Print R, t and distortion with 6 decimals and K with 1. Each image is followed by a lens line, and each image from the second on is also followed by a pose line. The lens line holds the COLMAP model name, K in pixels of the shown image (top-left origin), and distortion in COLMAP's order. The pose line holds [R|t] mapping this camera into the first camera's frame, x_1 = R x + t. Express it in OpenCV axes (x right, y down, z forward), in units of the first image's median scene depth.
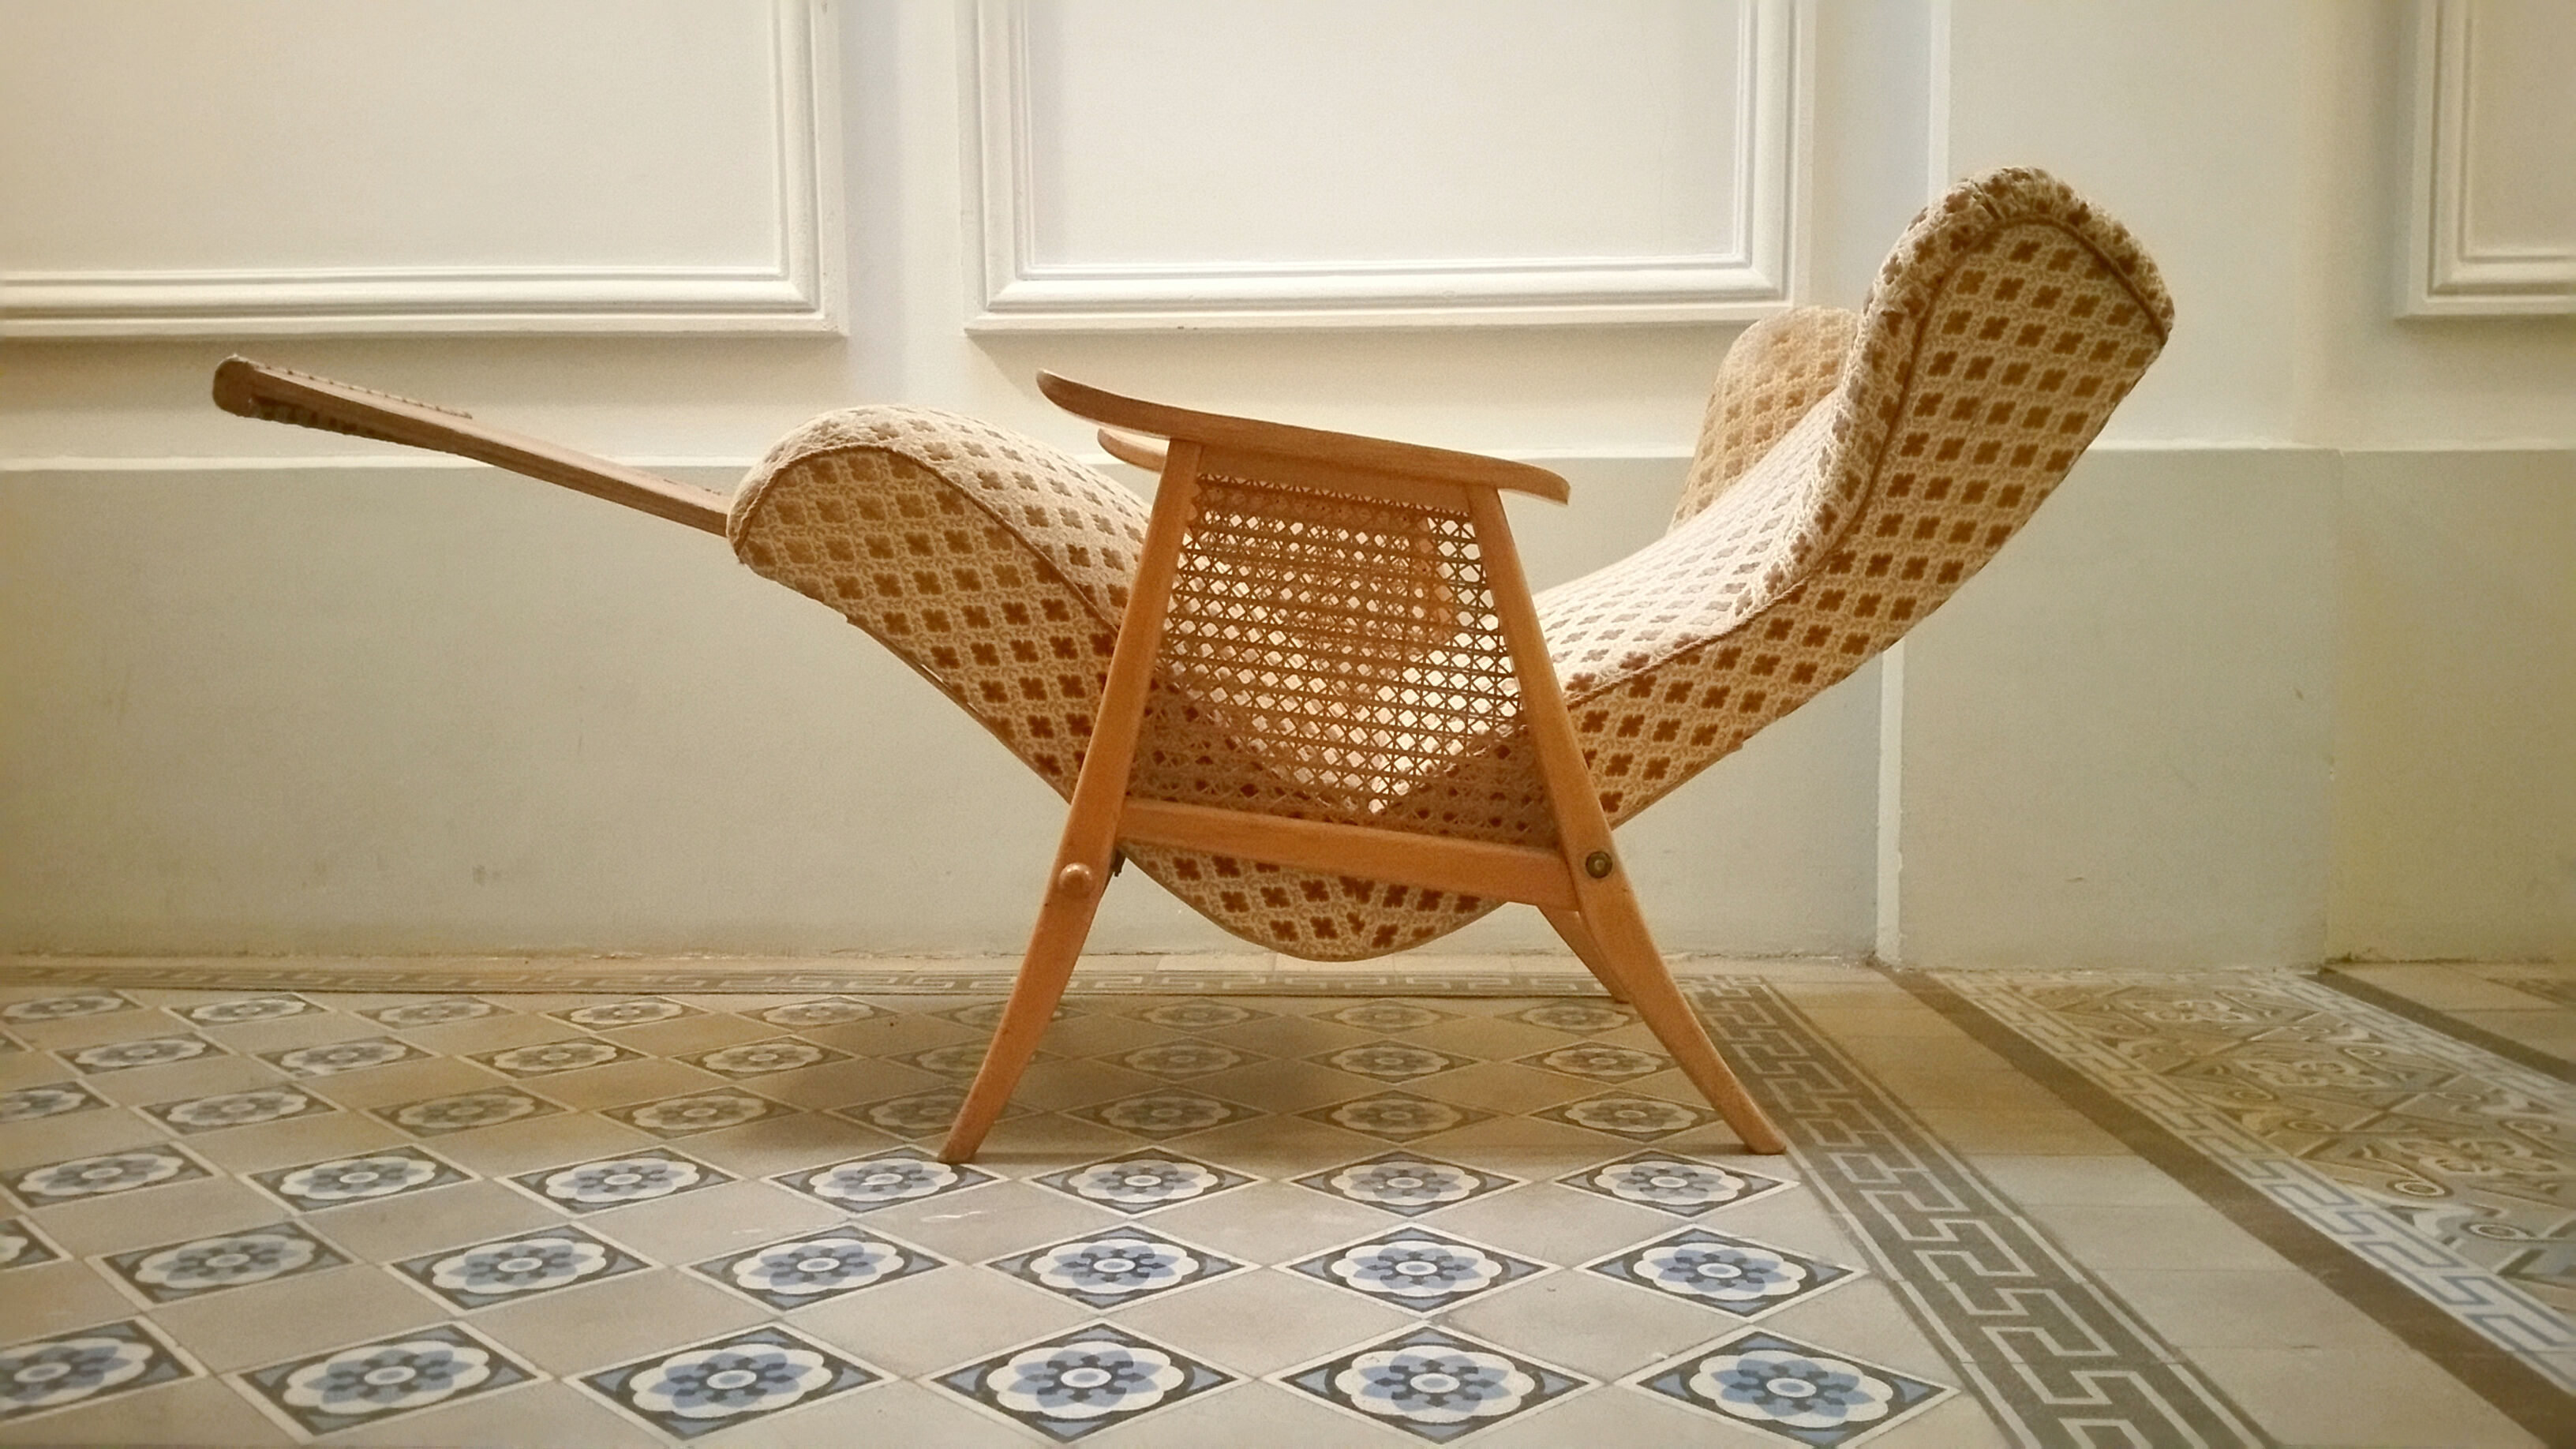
lens RADIAL K [[2104.0, 0, 1284.2], [0, 2104.0, 743.1], [0, 0, 1]] dist [0.049770, -0.105750]
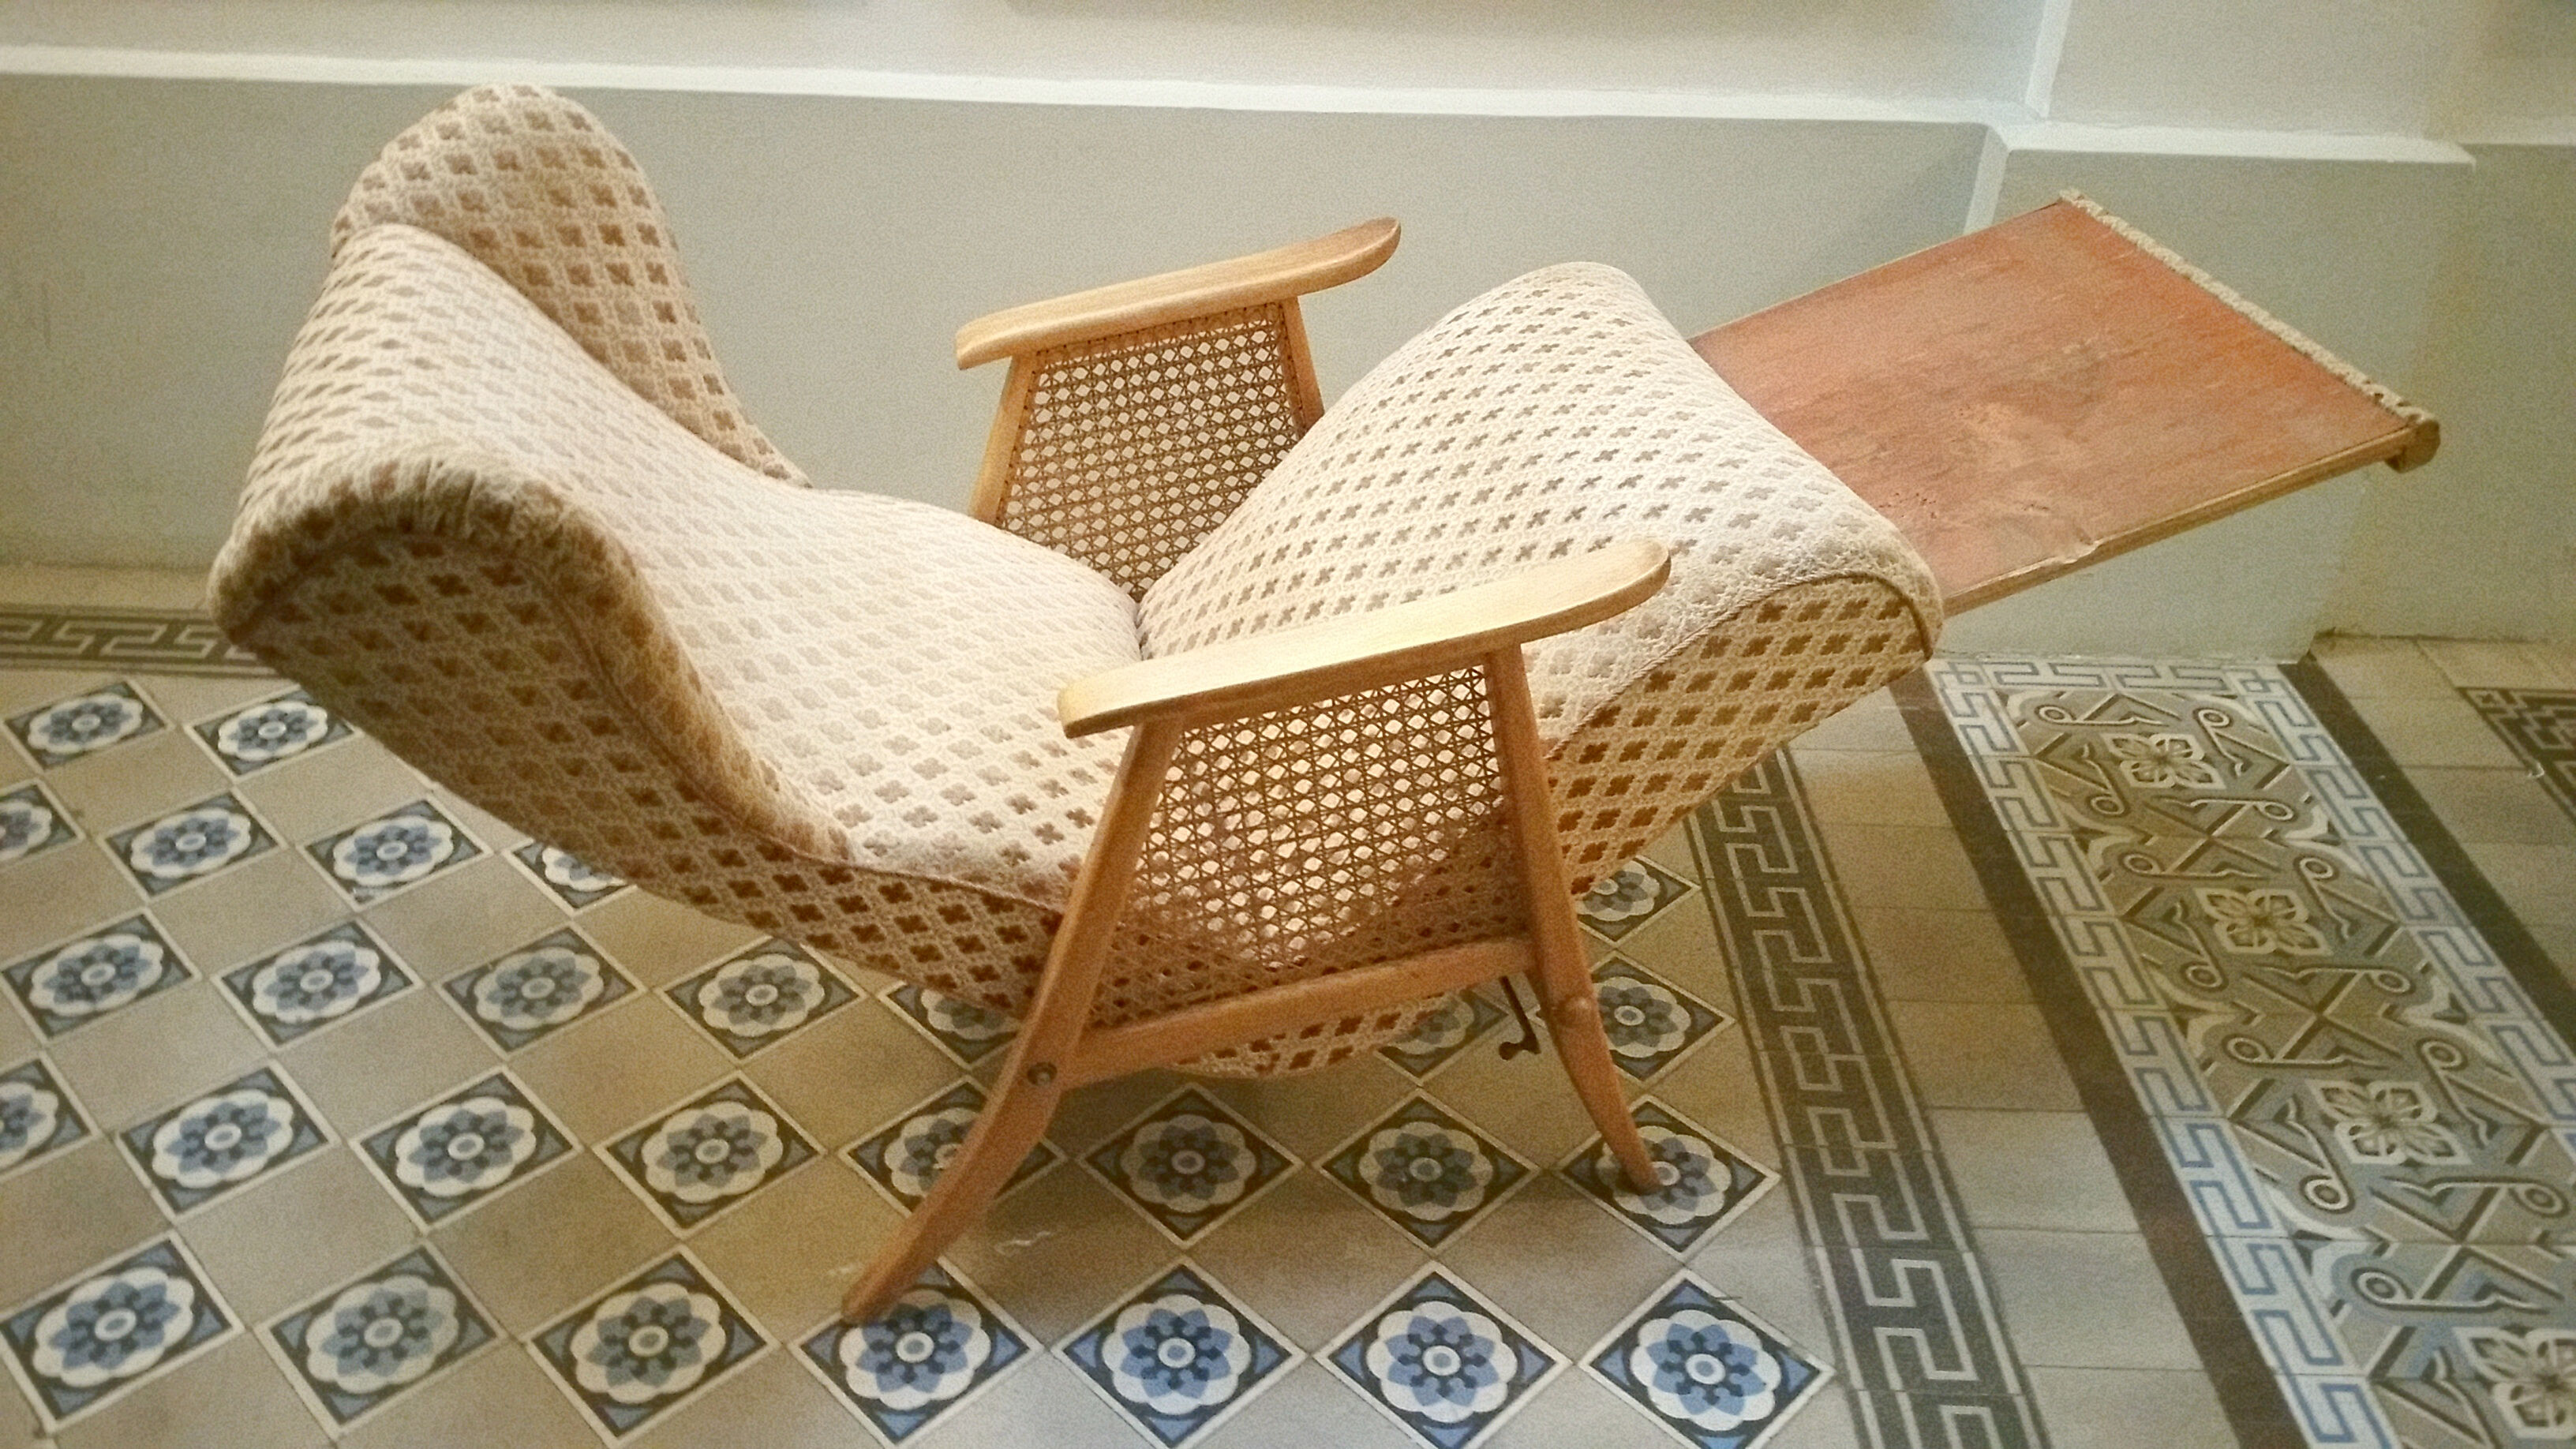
lens RADIAL K [[2120.0, 0, 1274.2], [0, 2120.0, 714.9], [0, 0, 1]] dist [0.049388, -0.090669]
pose [[0.999303, 0.017162, 0.033138, -0.060943], [-0.030872, 0.879049, 0.475731, -0.509075], [-0.020965, -0.476423, 0.878966, 0.130002]]
